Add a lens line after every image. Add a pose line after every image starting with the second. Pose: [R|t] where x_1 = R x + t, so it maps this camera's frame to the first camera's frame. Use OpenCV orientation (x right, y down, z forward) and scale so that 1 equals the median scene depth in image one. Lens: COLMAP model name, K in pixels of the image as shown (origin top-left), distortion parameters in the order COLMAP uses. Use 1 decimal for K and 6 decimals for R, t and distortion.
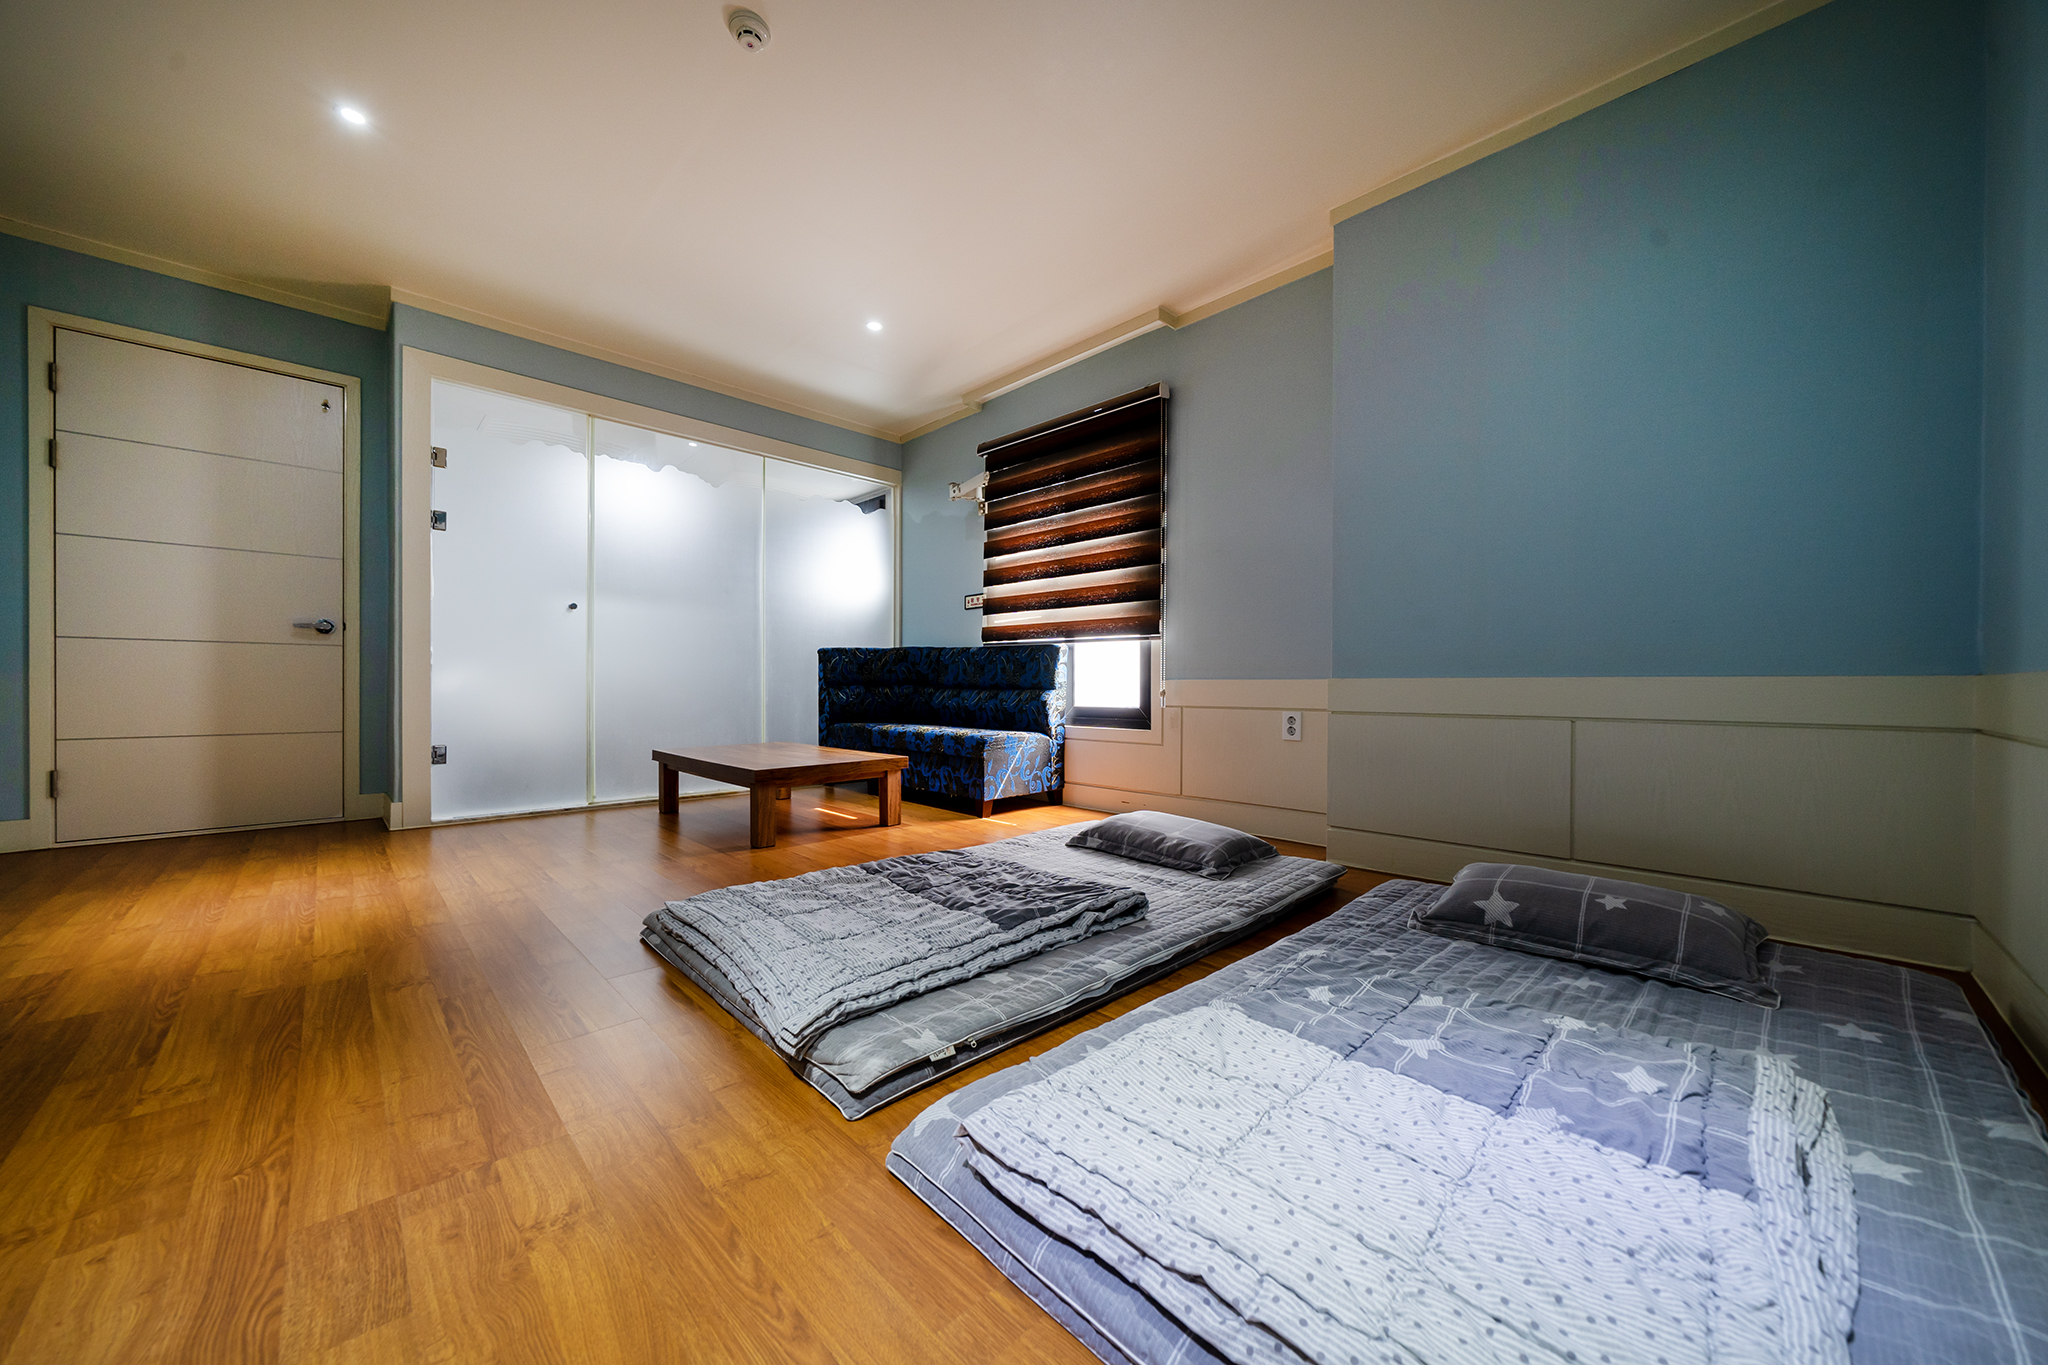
lens RADIAL K [[702.9, 0, 1001.8], [0, 702.9, 688.0], [0, 0, 1]] dist [-0.001362, -0.000155]
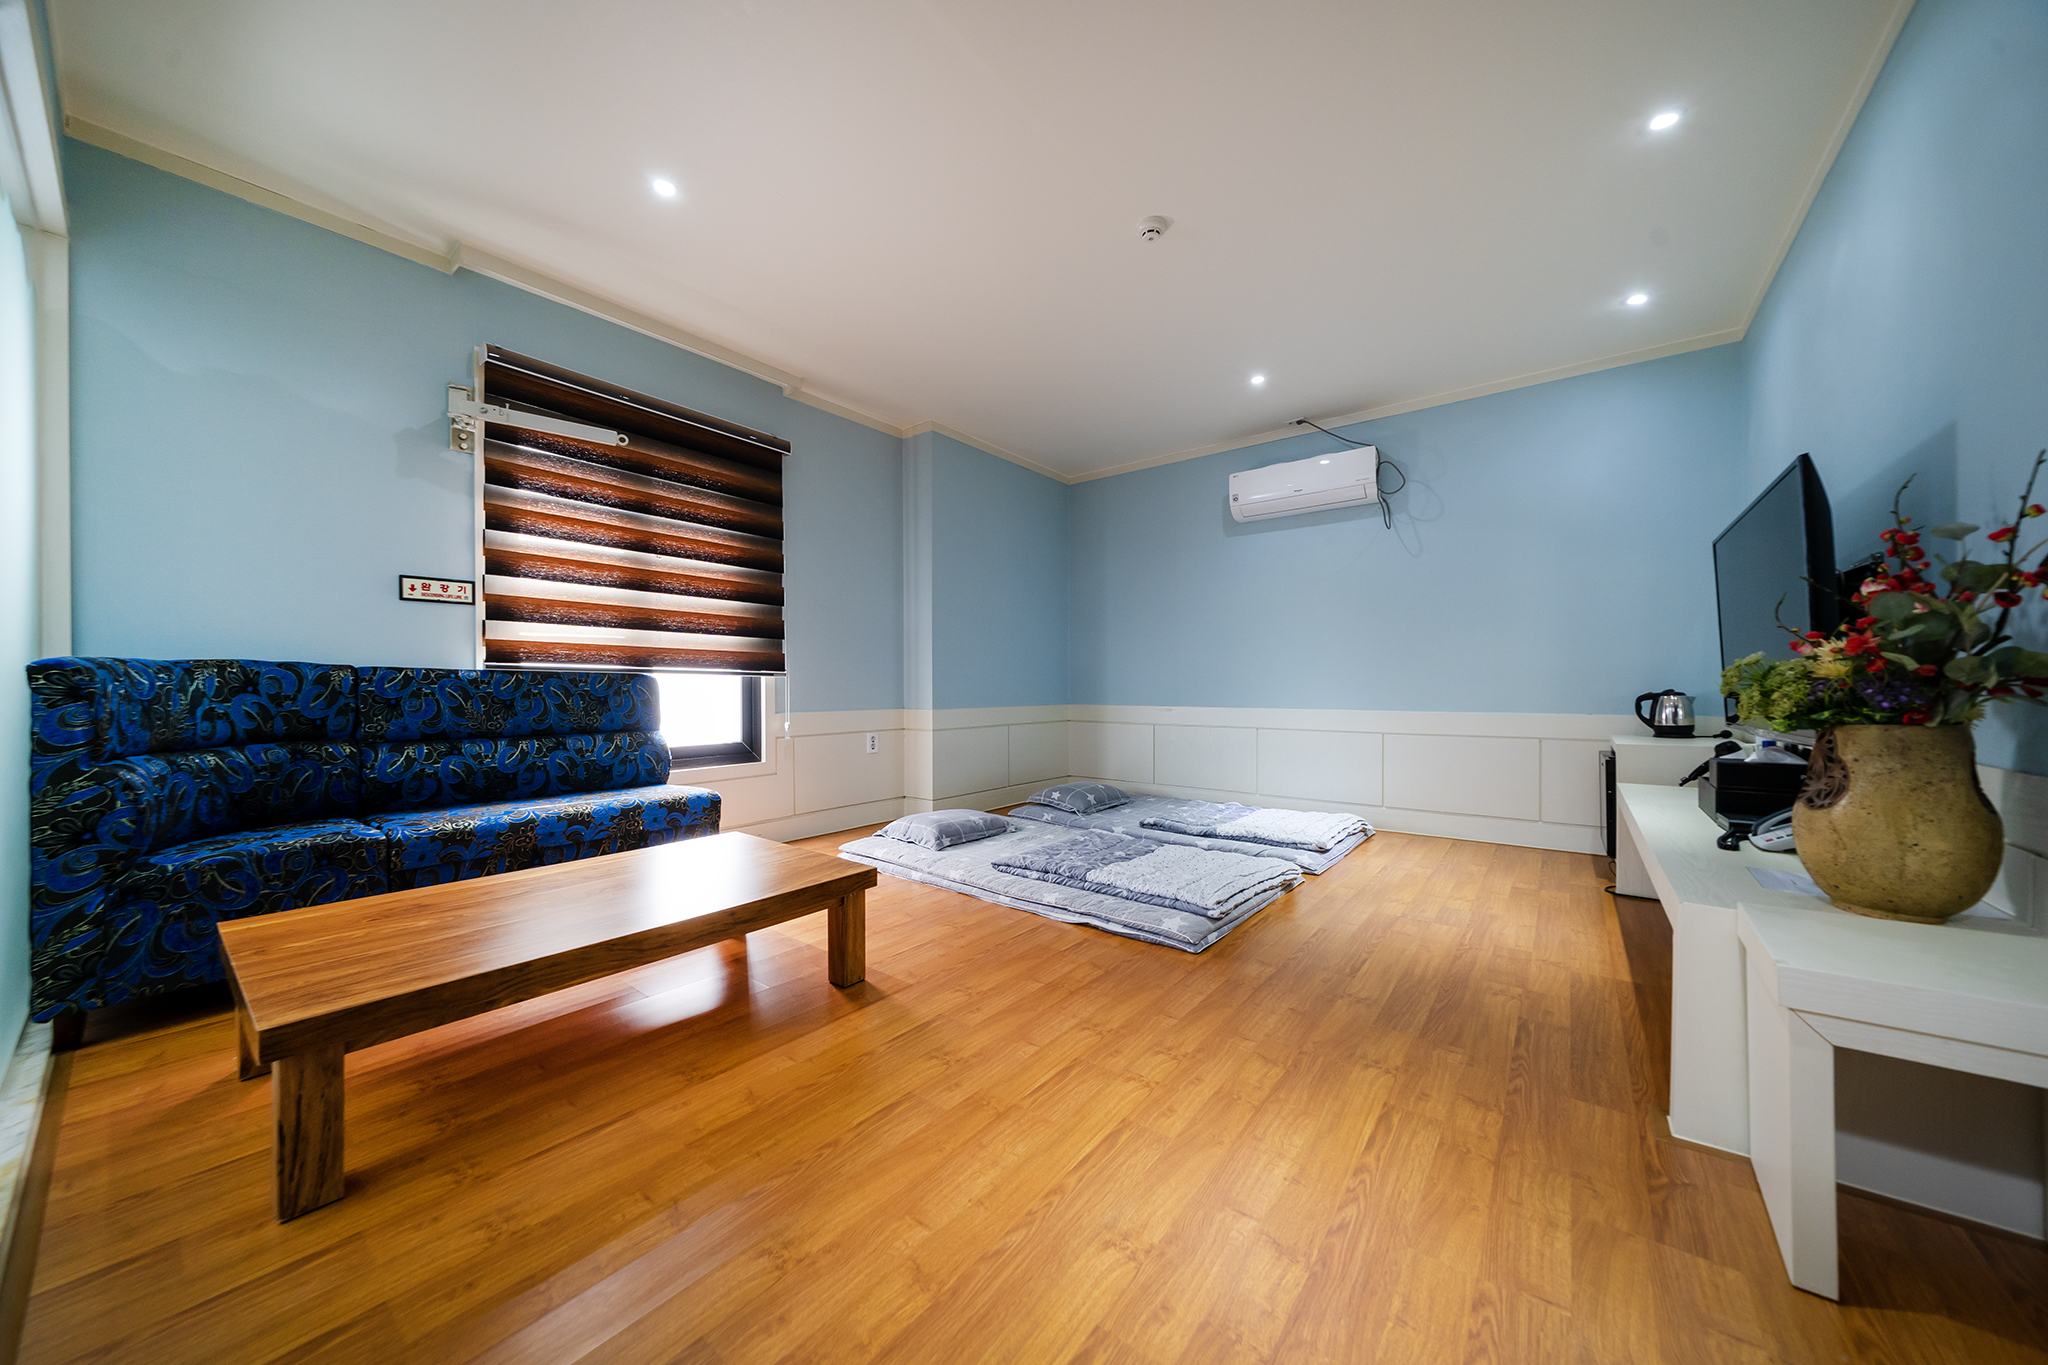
lens RADIAL K [[702.9, 0, 1001.8], [0, 702.9, 688.0], [0, 0, 1]] dist [-0.001362, -0.000155]
pose [[-0.122493, -0.009513, 0.992424, -0.759519], [0.002626, 0.999947, 0.009909, -0.051927], [-0.992466, 0.003820, -0.122462, 0.675747]]
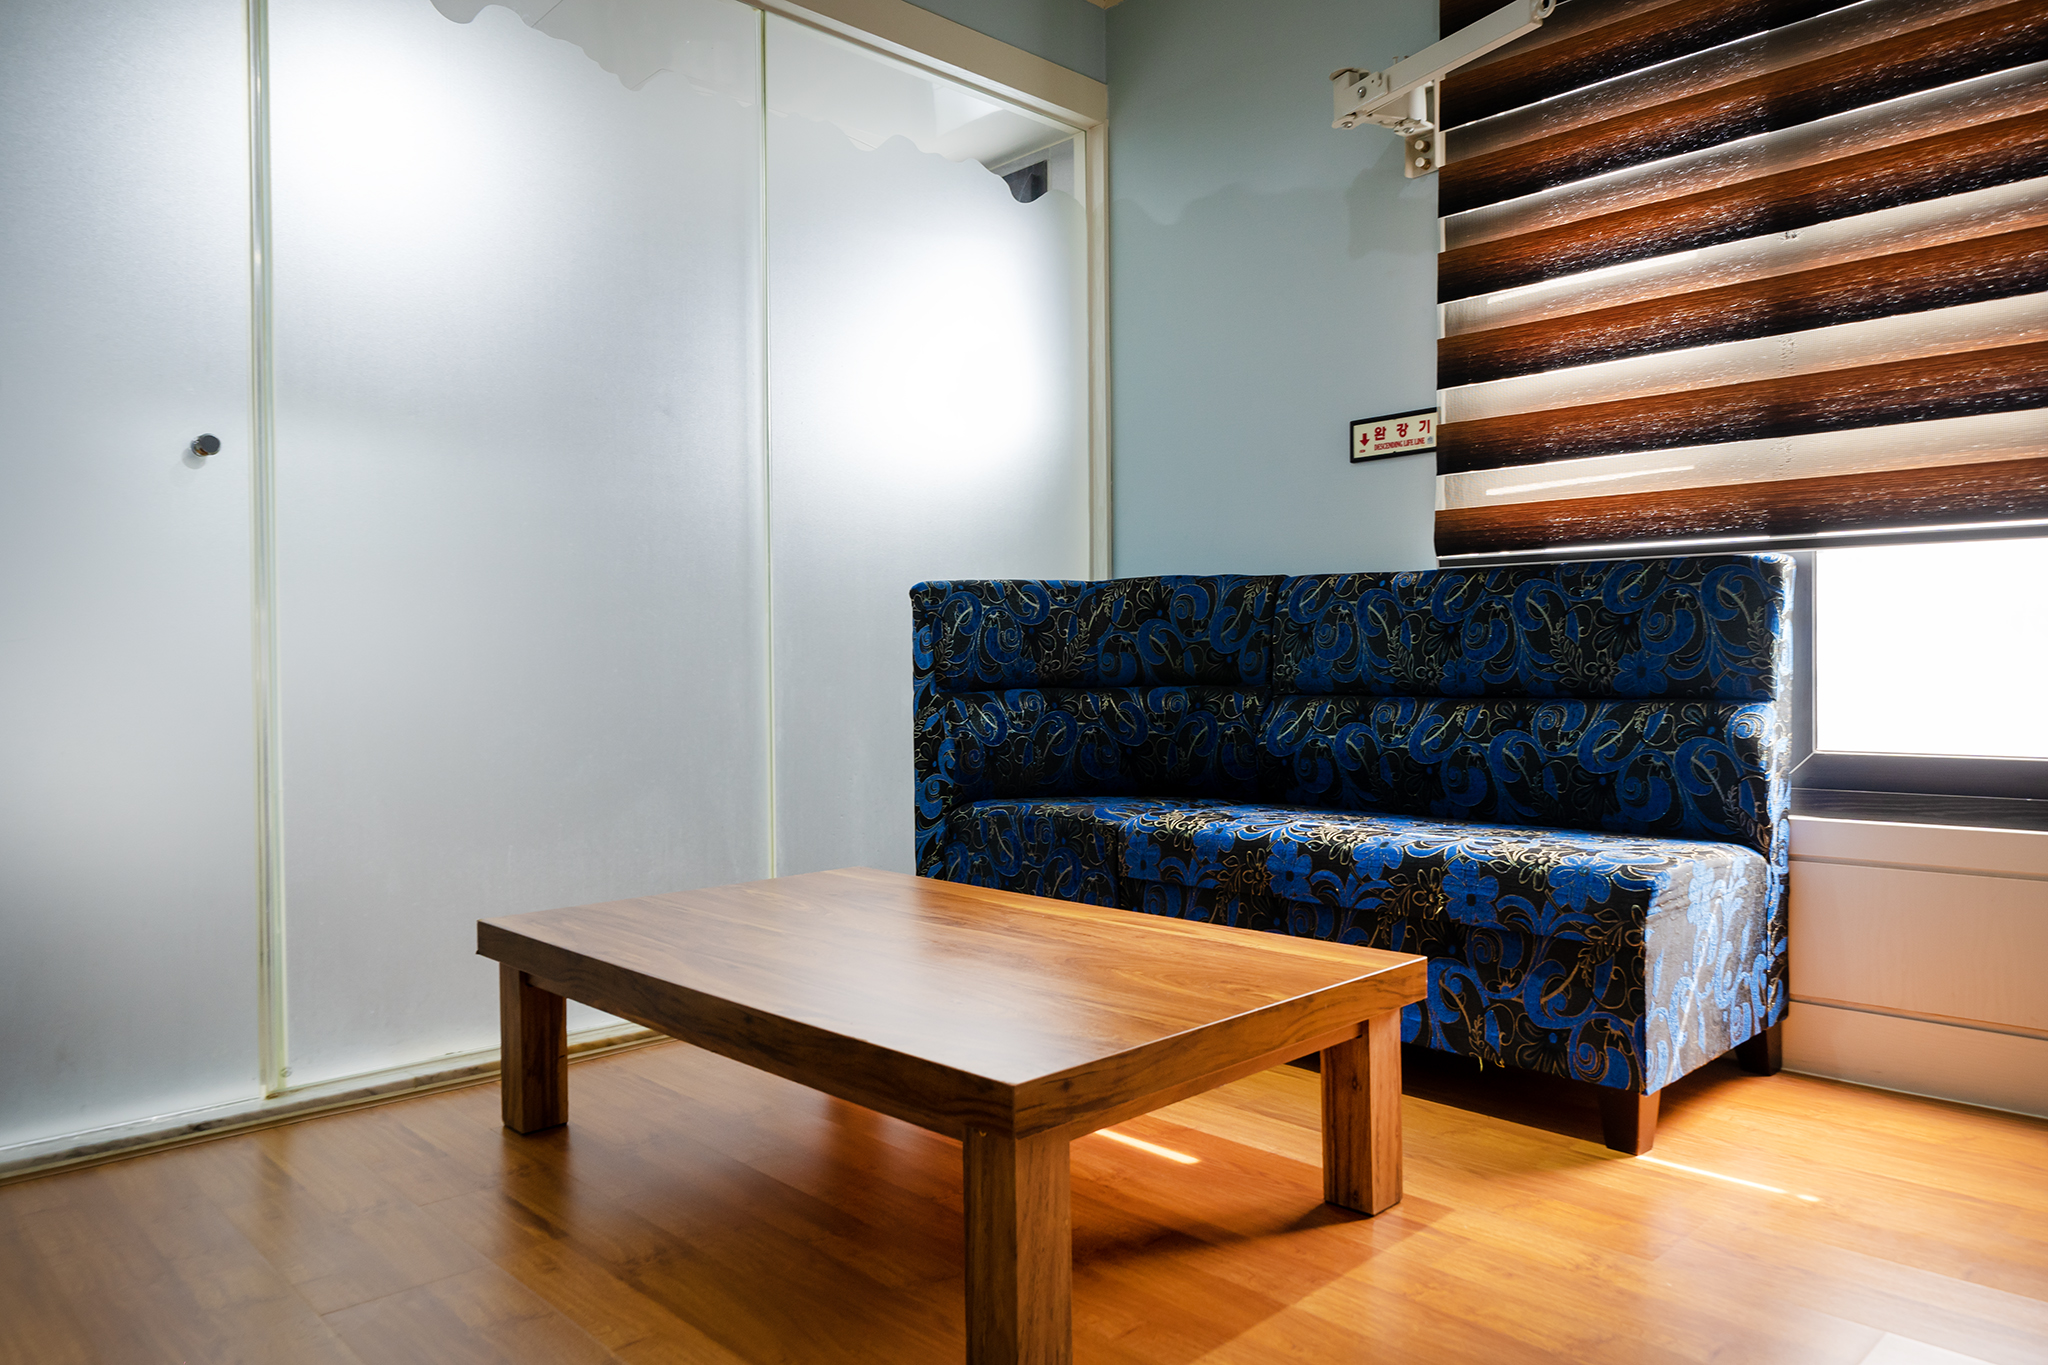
lens RADIAL K [[1368.4, 0, 1012.8], [0, 1368.4, 686.3], [0, 0, 1]] dist [0.004387, -0.000453]
pose [[0.999893, -0.013844, -0.004620, -0.243924], [0.013891, 0.999851, 0.010226, -0.014376], [0.004477, -0.010289, 0.999937, 0.383739]]
